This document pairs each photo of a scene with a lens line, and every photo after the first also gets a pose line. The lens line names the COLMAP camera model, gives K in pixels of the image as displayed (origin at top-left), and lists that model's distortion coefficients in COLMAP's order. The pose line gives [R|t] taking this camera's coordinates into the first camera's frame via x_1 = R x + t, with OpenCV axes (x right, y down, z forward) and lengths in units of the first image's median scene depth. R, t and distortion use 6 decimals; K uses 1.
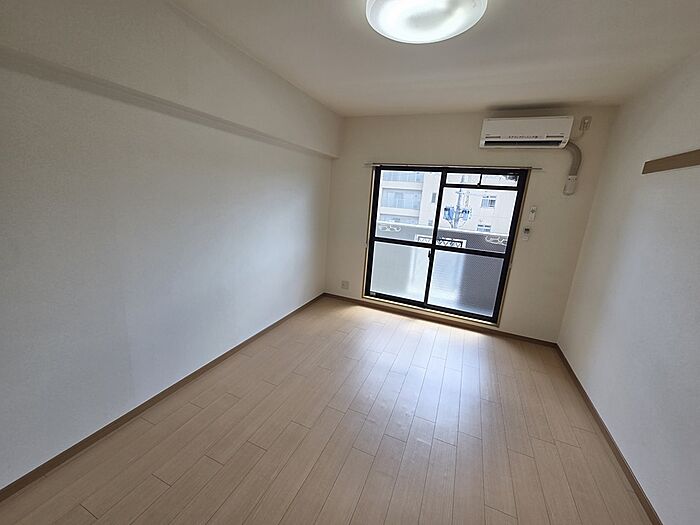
lens RADIAL K [[281.8, 0, 350.0], [0, 281.8, 262.5], [0, 0, 1]] dist [-0.000018, 0.000053]
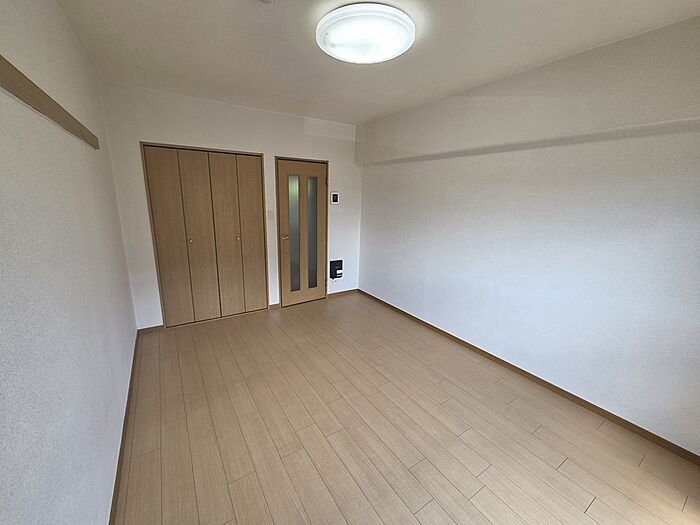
lens RADIAL K [[294.2, 0, 350.0], [0, 294.2, 262.5], [0, 0, 1]] dist [-0.010245, -0.000140]
pose [[-0.562300, 0.109432, -0.819661, 0.833862], [-0.245831, 0.924272, 0.292042, -0.225023], [0.789548, 0.365713, -0.492816, 1.129679]]
